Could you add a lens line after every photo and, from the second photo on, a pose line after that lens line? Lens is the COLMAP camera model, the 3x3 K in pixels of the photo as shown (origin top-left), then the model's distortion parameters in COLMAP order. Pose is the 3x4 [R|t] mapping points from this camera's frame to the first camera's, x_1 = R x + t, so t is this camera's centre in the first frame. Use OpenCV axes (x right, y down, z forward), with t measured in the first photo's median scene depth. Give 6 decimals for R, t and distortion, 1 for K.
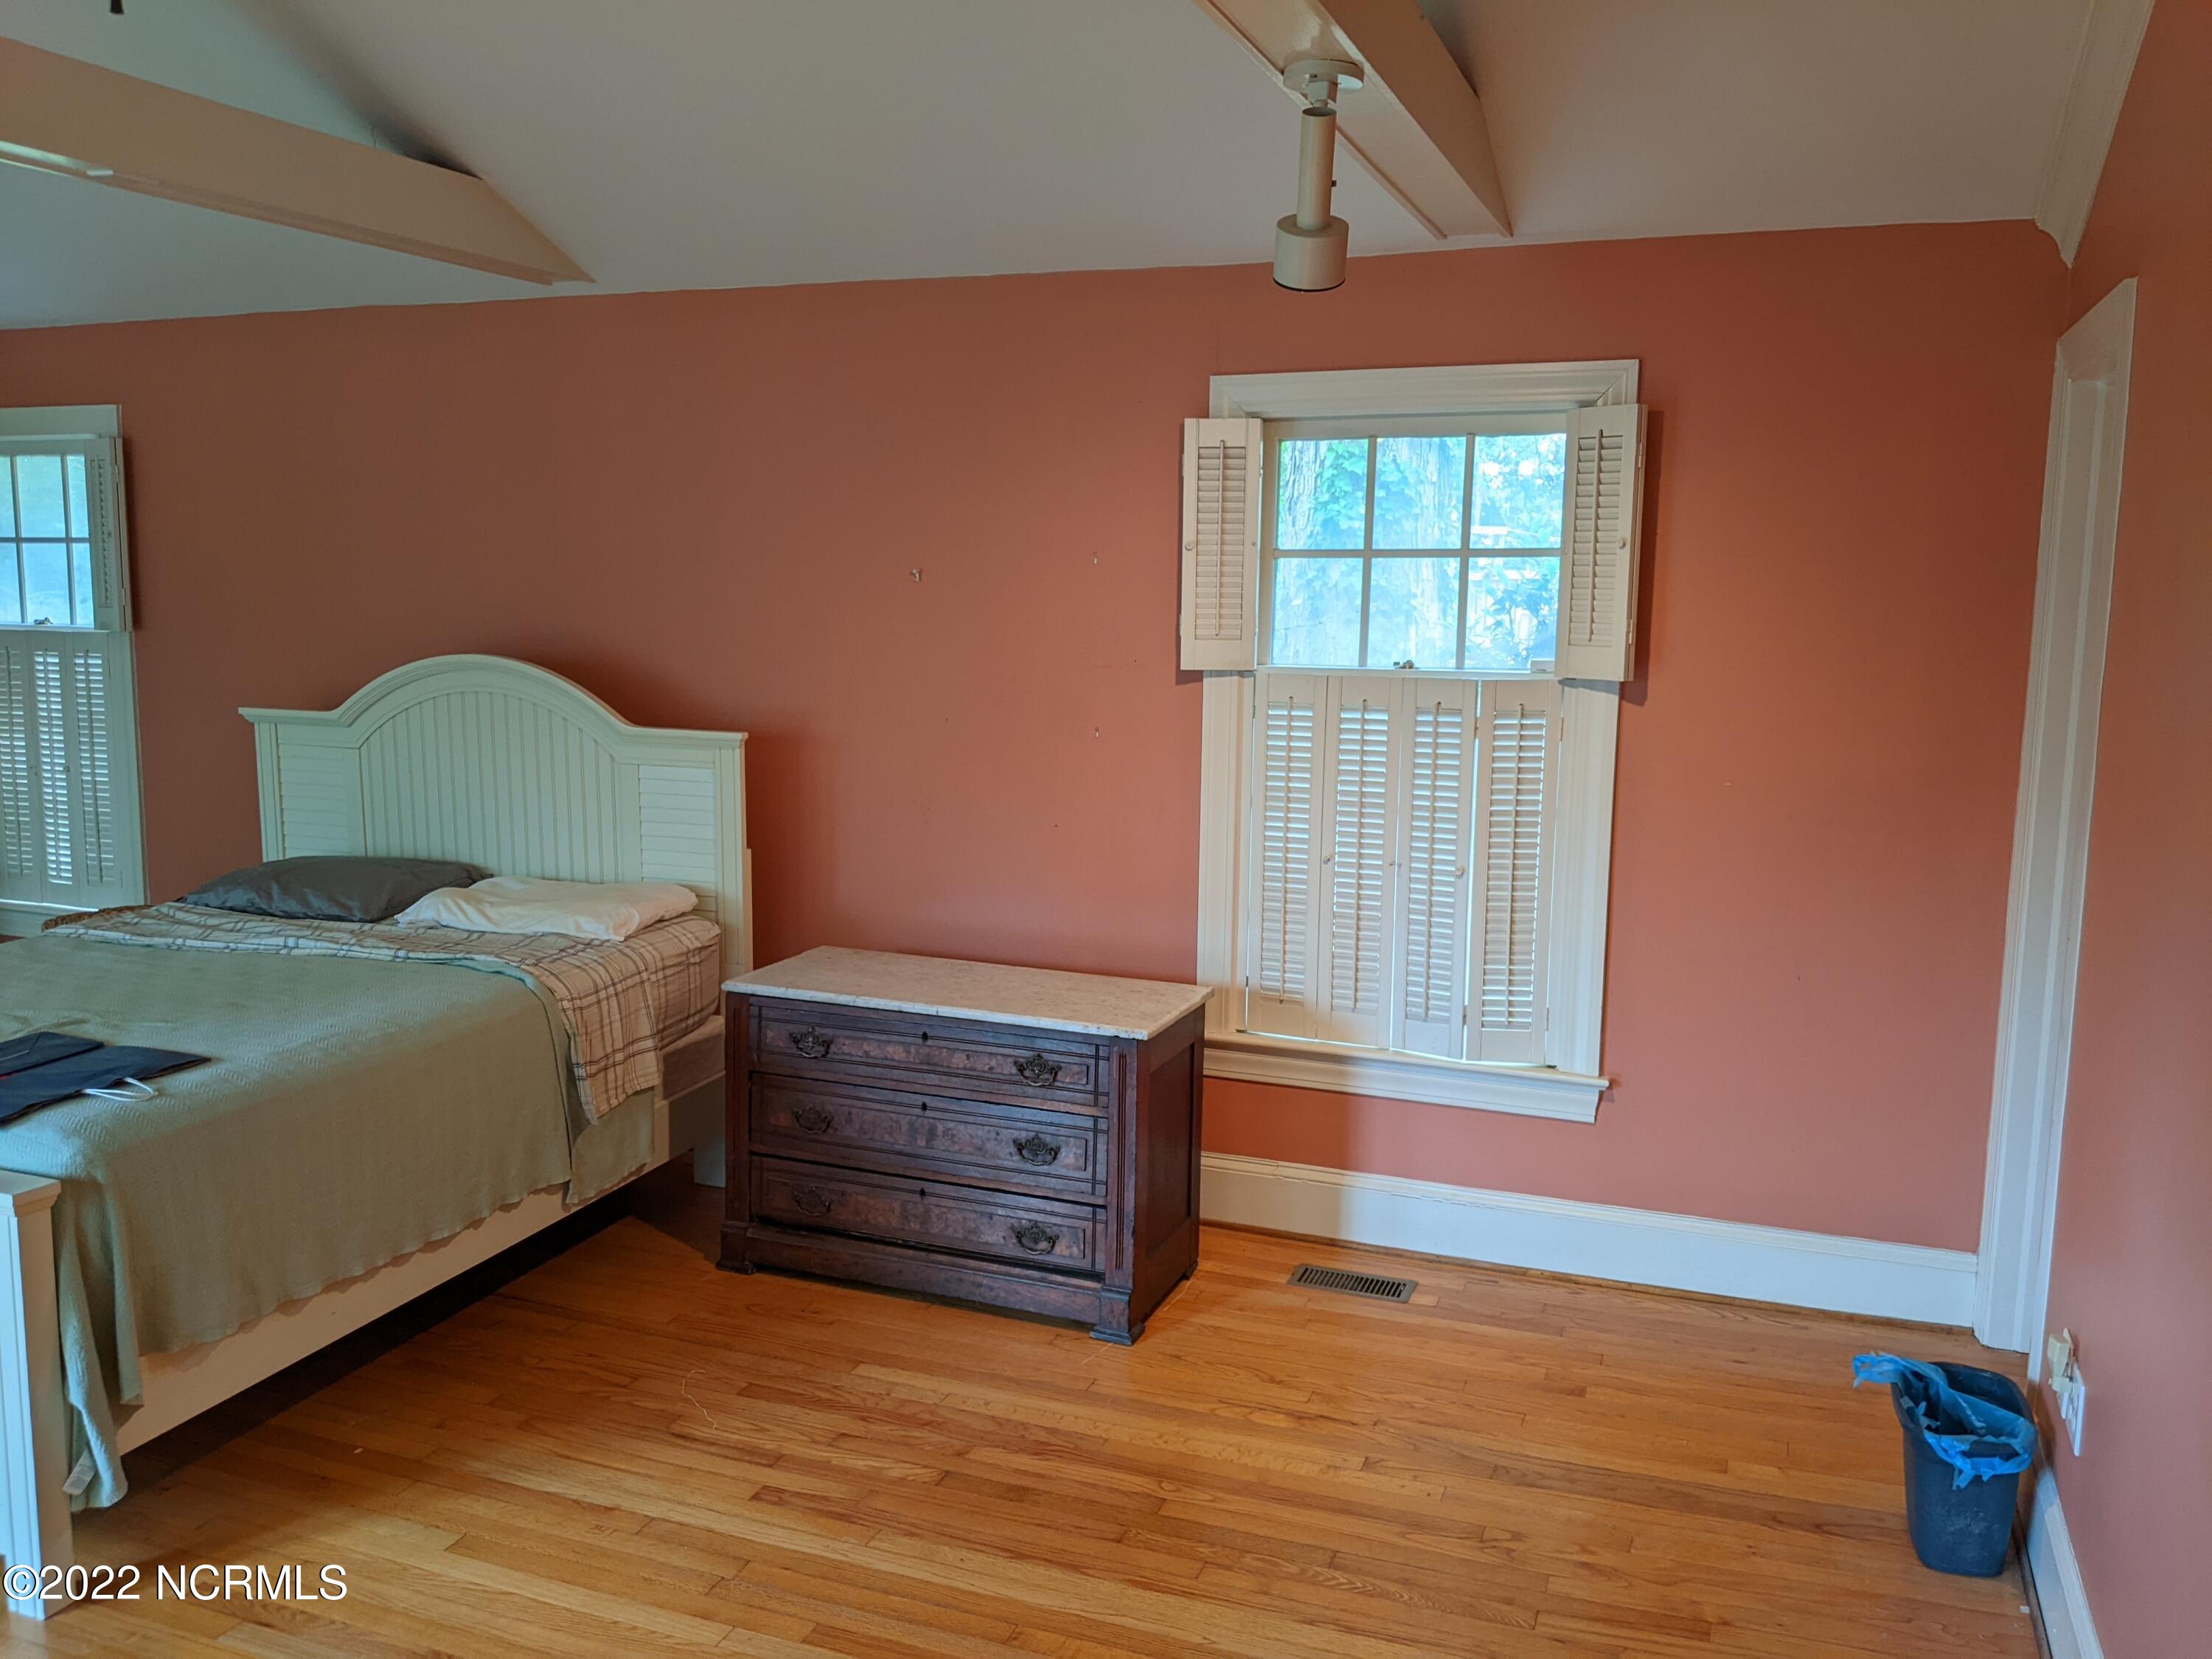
lens RADIAL K [[1778.8, 0, 1109.4], [0, 1778.8, 823.4], [0, 0, 1]] dist [0.083542, -0.160272]
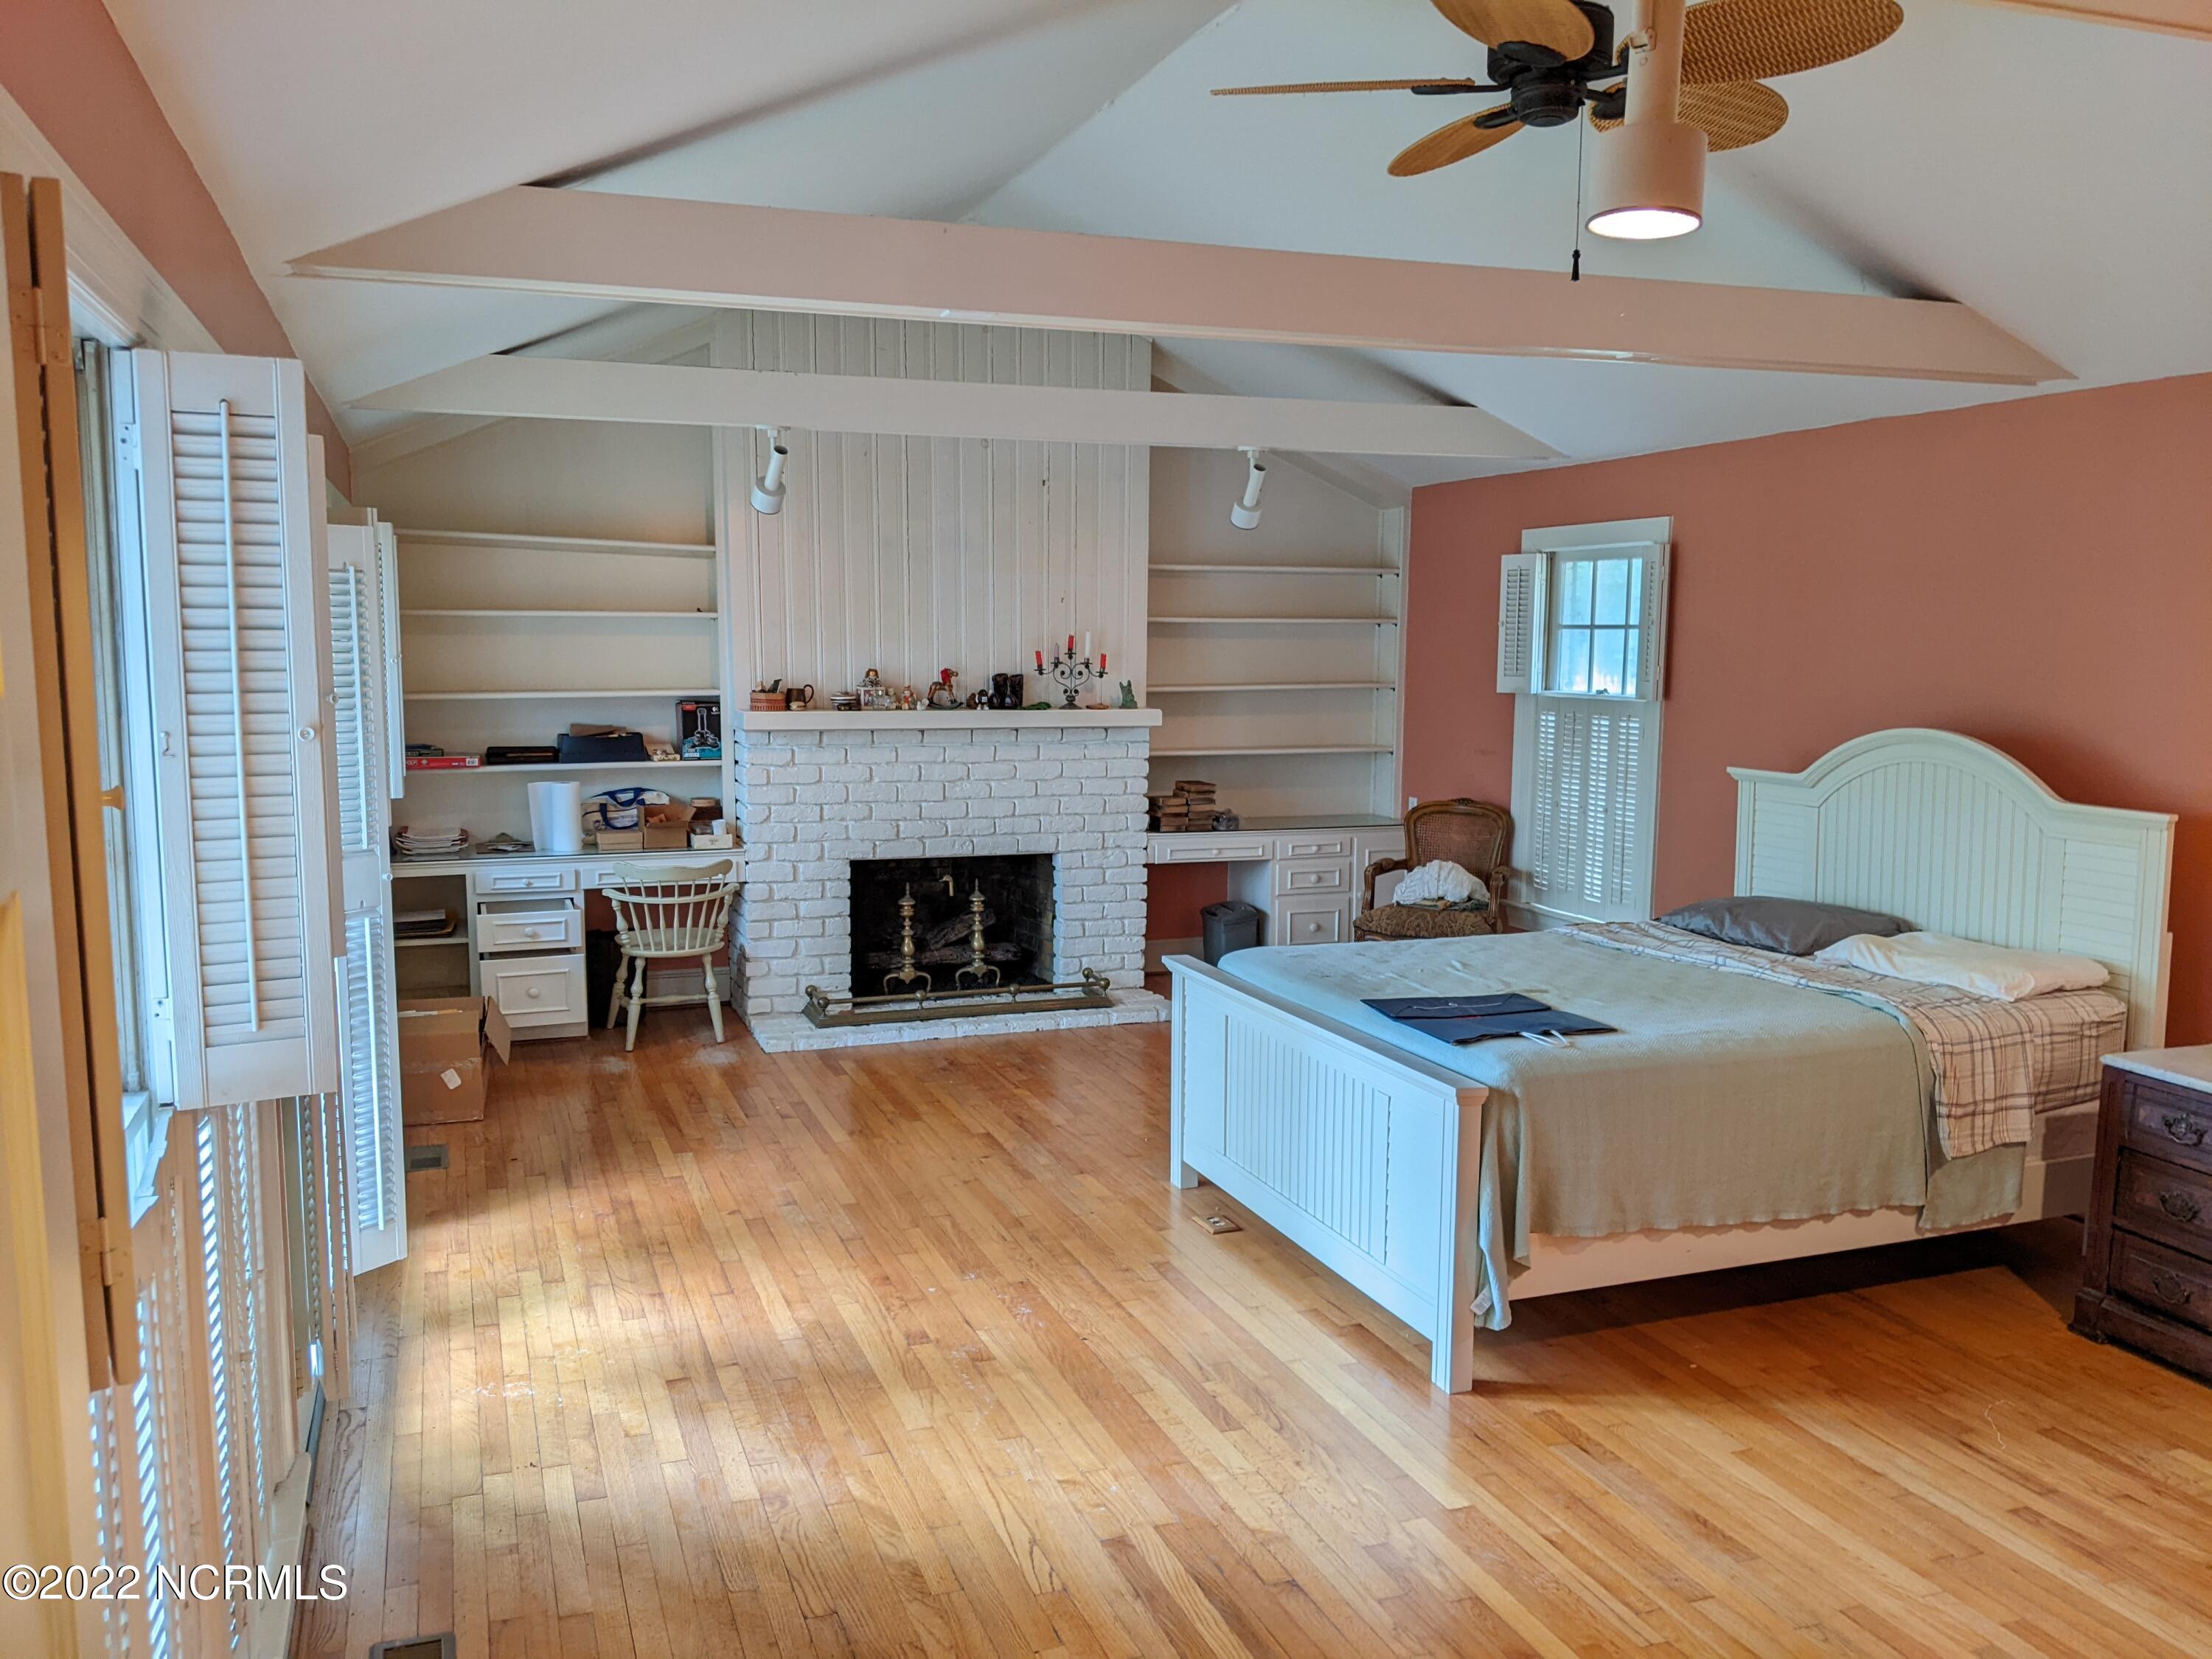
lens RADIAL K [[1778.8, 0, 1109.4], [0, 1778.8, 823.4], [0, 0, 1]] dist [0.083542, -0.160272]
pose [[0.662914, 0.071727, -0.745252, 0.163475], [-0.100273, 0.994938, 0.006564, 0.007567], [0.741950, 0.070378, 0.666751, -0.115901]]
